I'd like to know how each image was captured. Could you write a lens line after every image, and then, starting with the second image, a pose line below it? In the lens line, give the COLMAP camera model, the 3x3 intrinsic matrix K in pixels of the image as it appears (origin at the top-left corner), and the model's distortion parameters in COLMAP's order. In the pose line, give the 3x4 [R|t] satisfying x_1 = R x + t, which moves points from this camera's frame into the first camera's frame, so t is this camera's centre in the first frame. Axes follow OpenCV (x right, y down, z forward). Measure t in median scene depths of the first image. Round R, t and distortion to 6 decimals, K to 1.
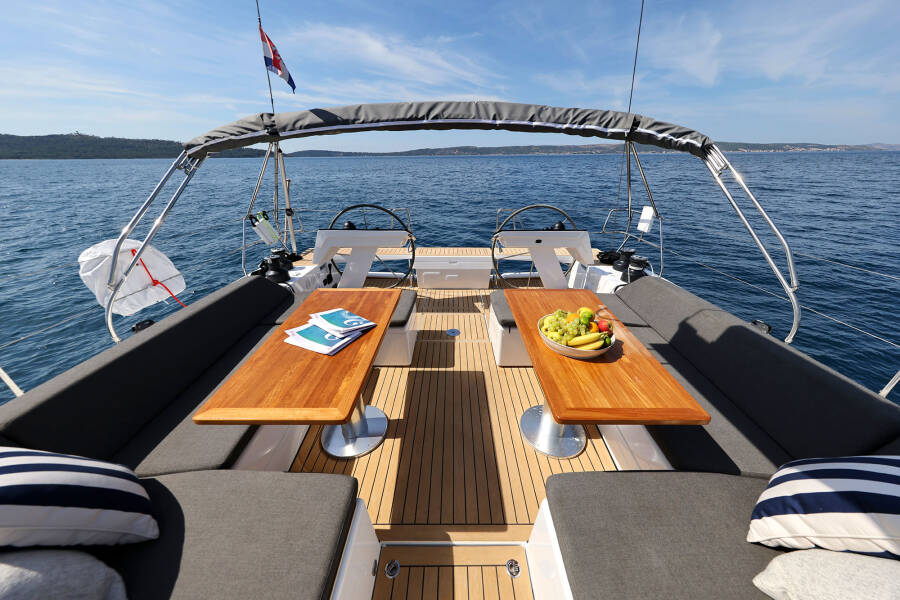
lens RADIAL K [[285.9, 0, 450.0], [0, 285.9, 300.0], [0, 0, 1]] dist [-0.005735, -0.000116]
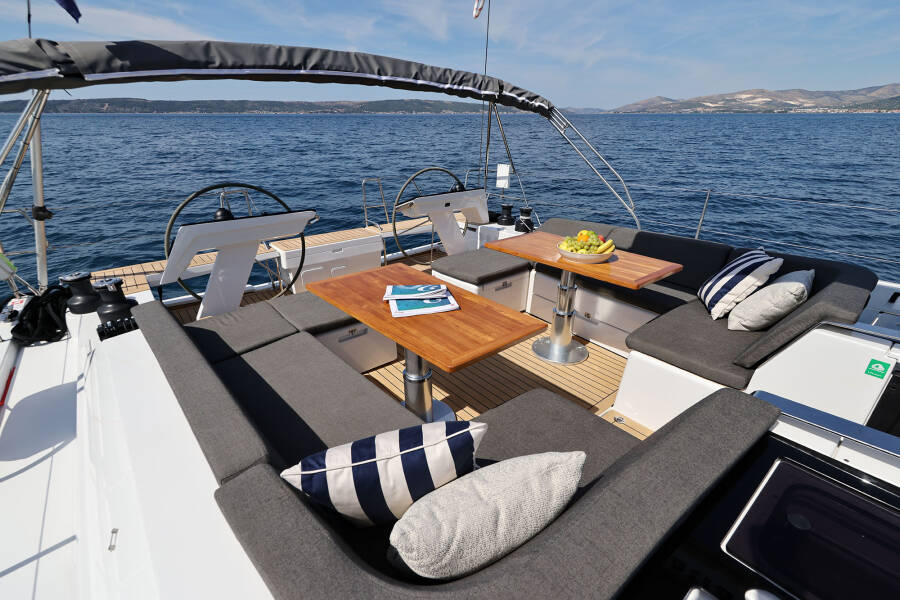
lens RADIAL K [[419.8, 0, 450.0], [0, 419.8, 300.0], [0, 0, 1]] dist [-0.001194, -0.001032]
pose [[0.776269, -0.246027, 0.580411, -0.609661], [0.274456, 0.960760, 0.040181, 0.044283], [-0.567521, 0.128106, 0.813332, -0.090096]]
